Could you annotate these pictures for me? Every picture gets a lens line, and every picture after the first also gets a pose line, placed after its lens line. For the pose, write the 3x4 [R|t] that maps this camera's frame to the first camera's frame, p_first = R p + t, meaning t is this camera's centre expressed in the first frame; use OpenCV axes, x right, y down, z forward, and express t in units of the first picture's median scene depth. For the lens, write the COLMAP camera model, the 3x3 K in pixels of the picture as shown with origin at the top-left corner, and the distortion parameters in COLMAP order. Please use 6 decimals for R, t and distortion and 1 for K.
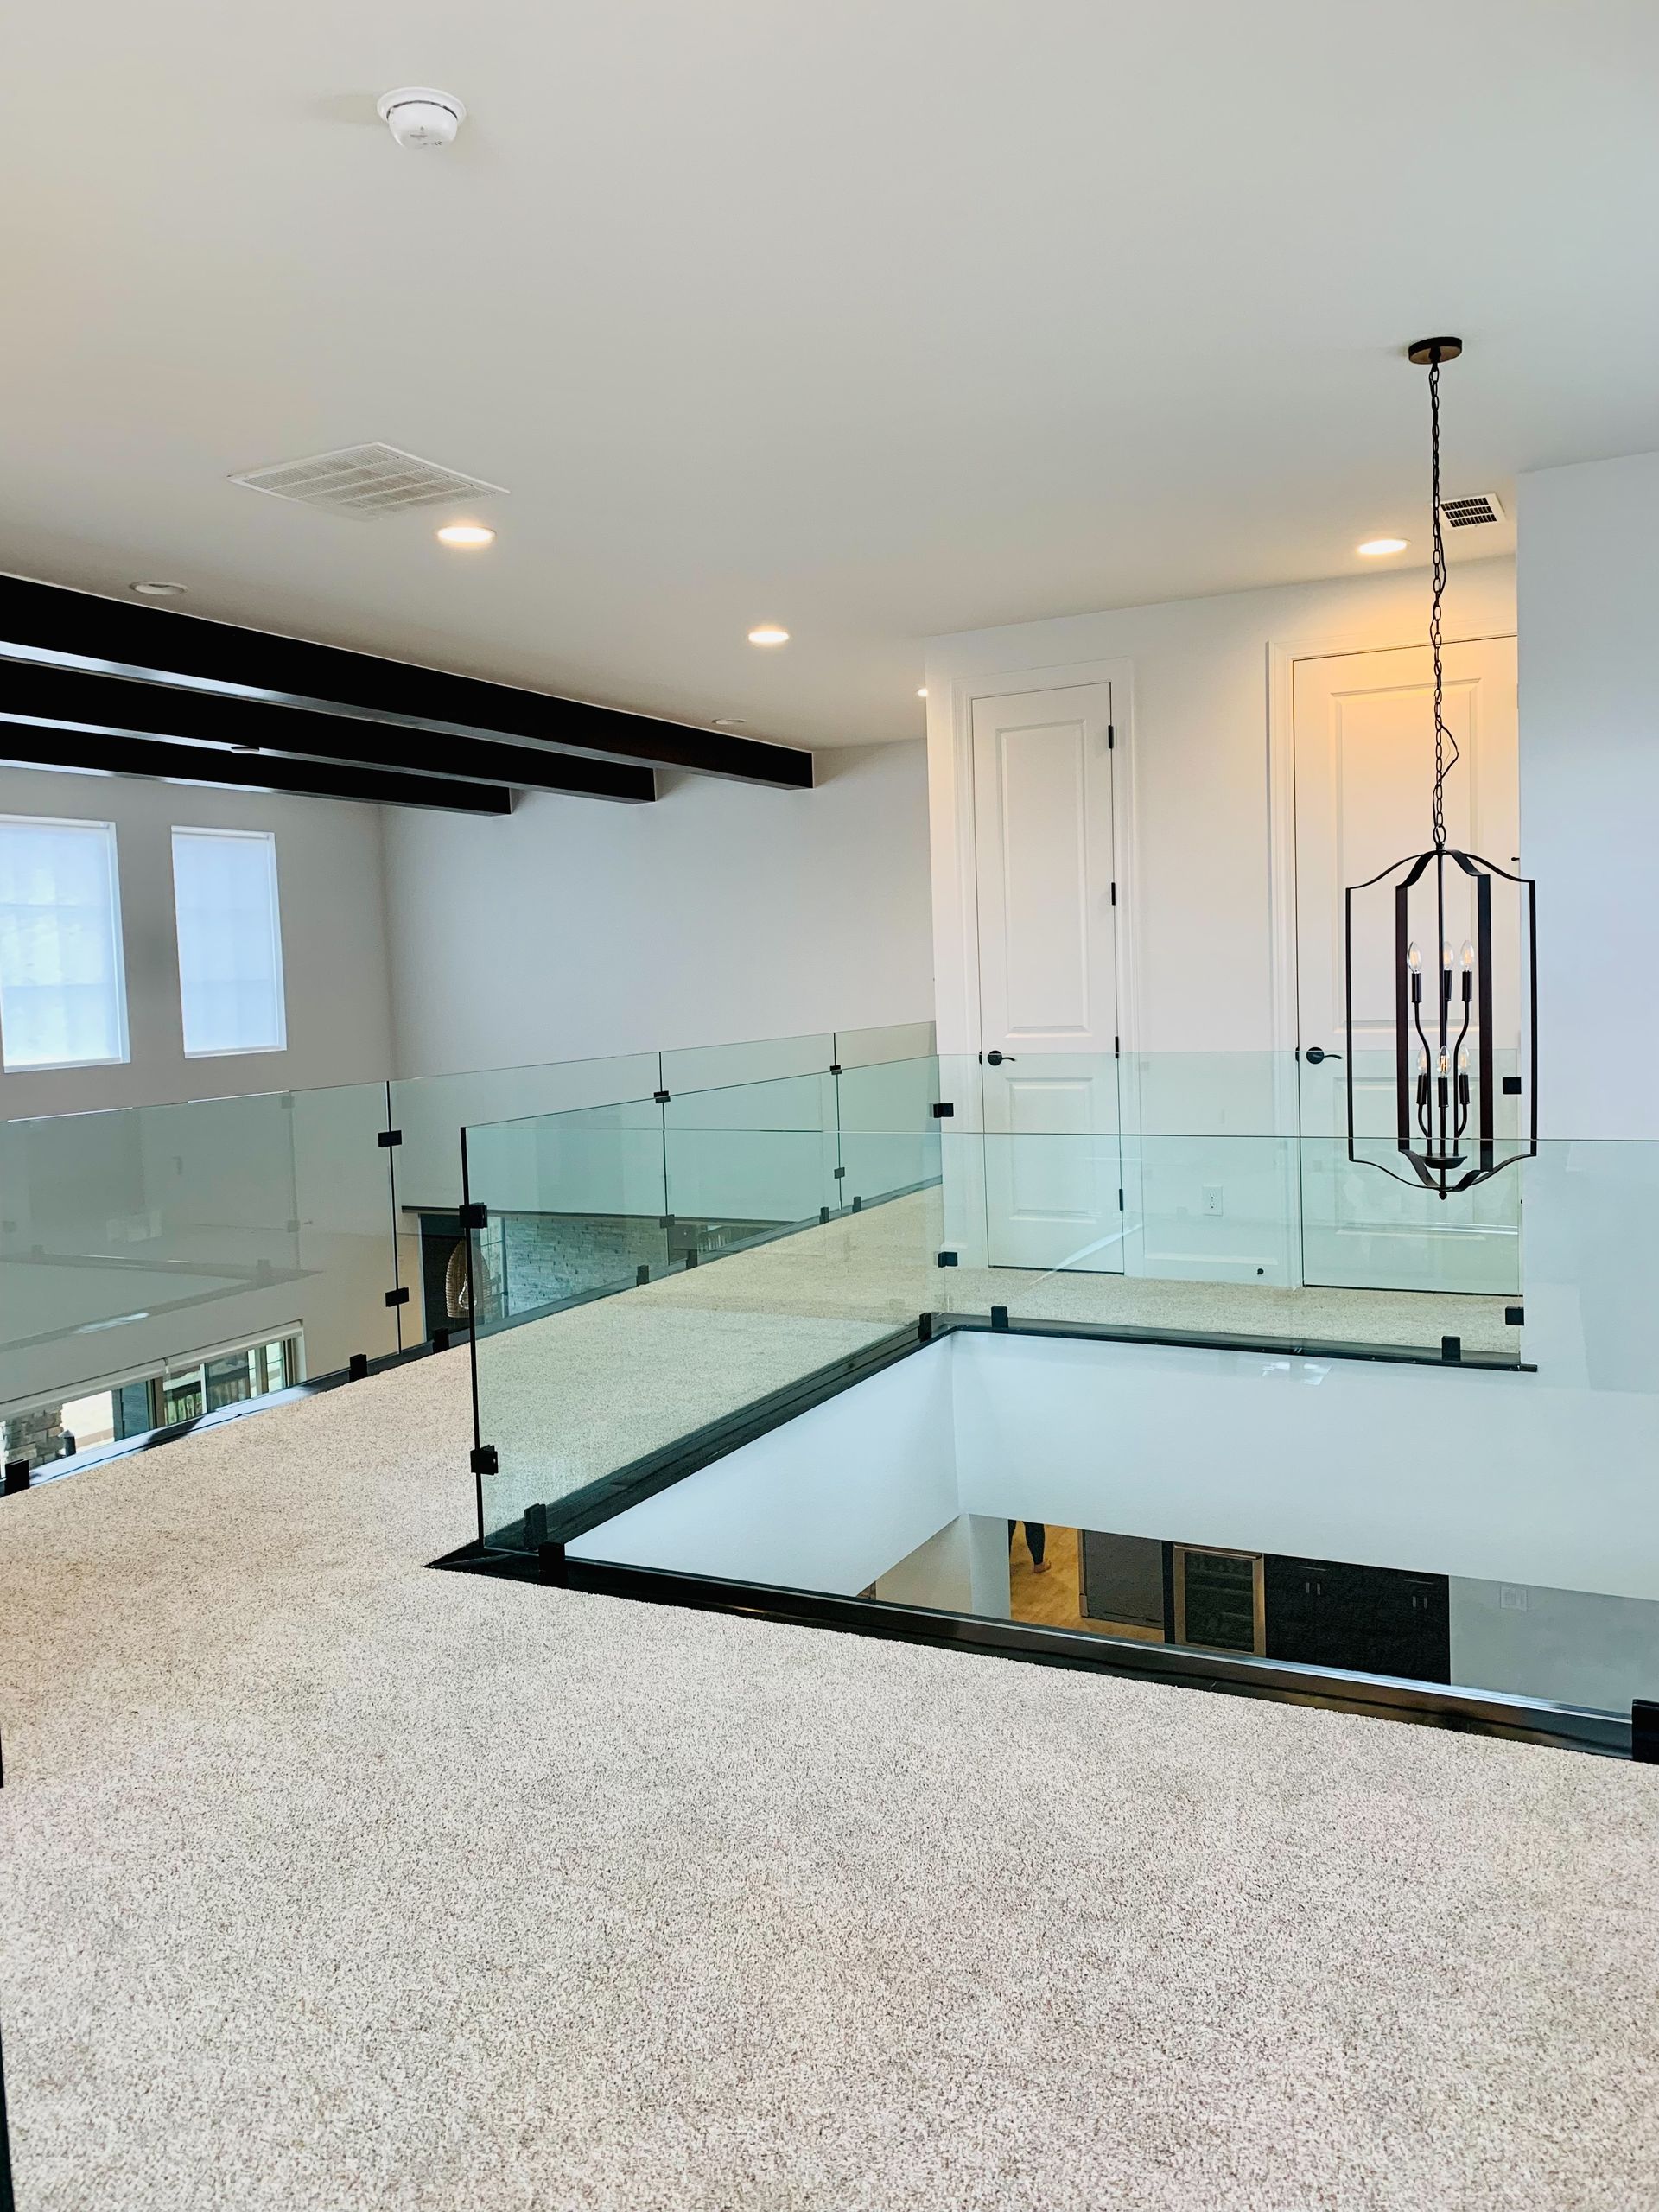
lens RADIAL K [[1694.4, 0, 823.1], [0, 1694.4, 1090.6], [0, 0, 1]] dist [0.003339, -0.004338]
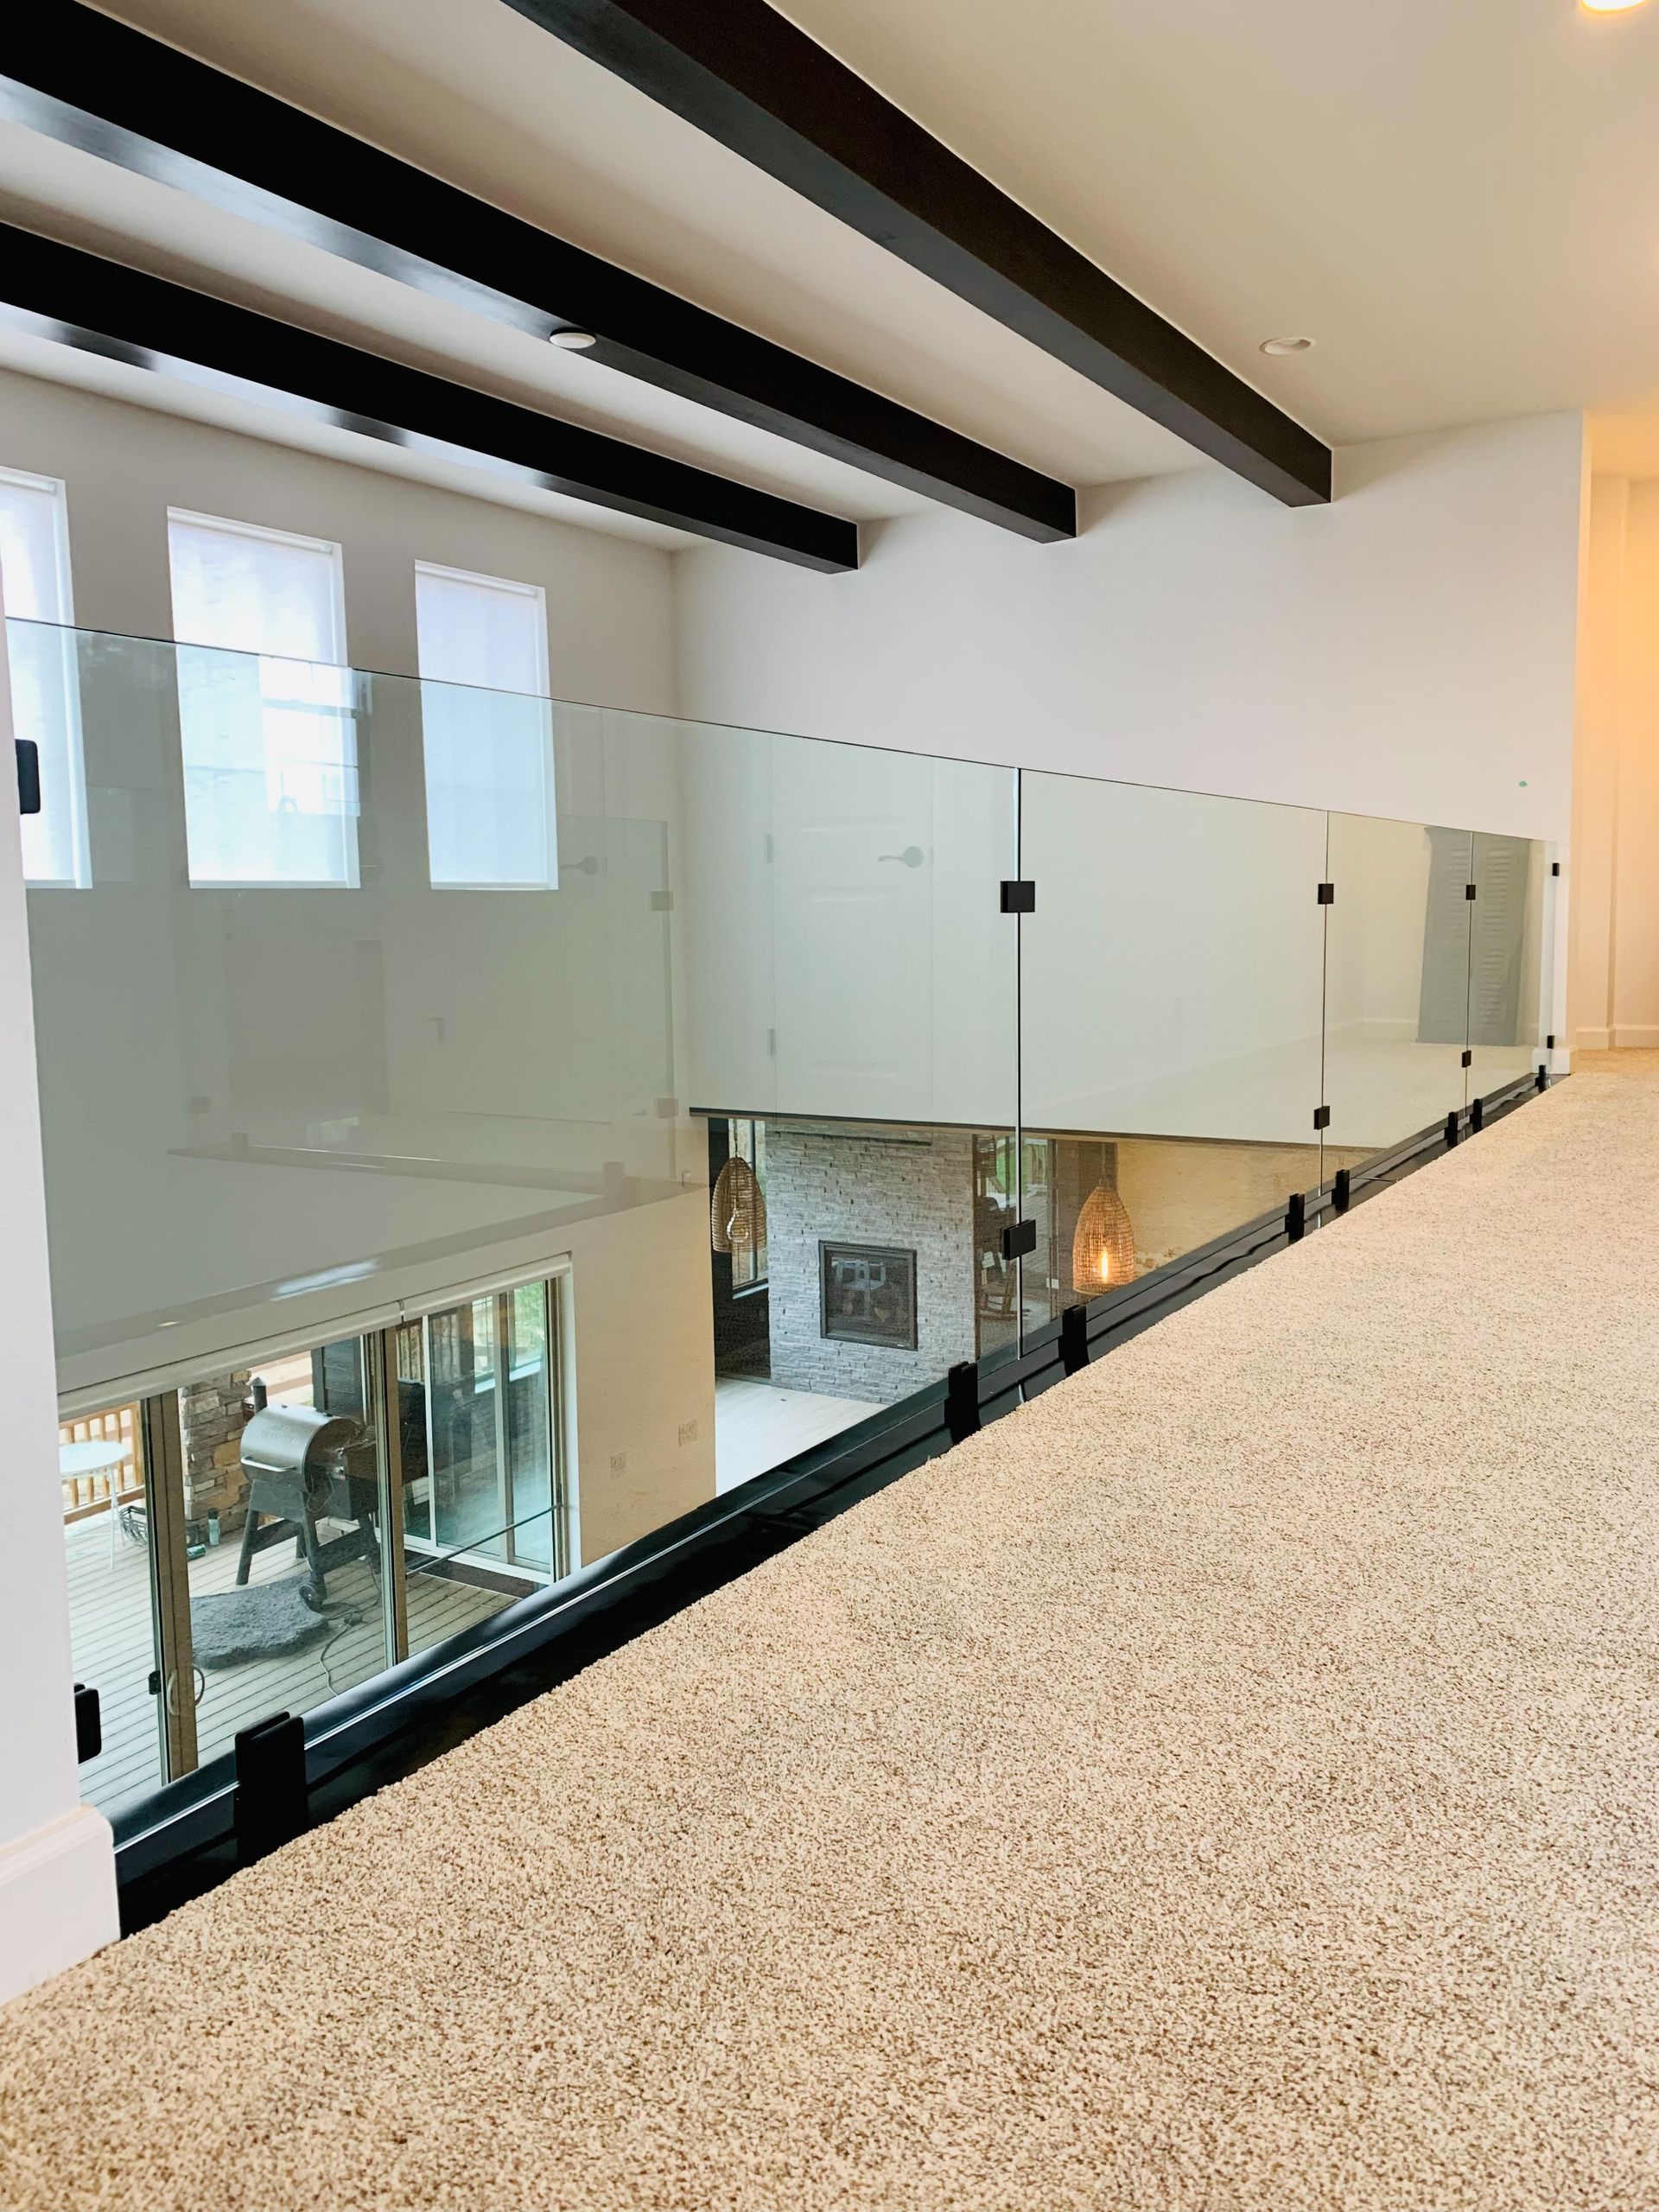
lens RADIAL K [[1701.2, 0, 829.5], [0, 1701.2, 1106.0], [0, 0, 1]] dist [0.030349, -0.000765]
pose [[0.996074, 0.027492, -0.084145, -0.145759], [-0.023536, 0.998586, 0.047657, 0.035292], [0.085337, -0.045489, 0.995313, 0.291629]]
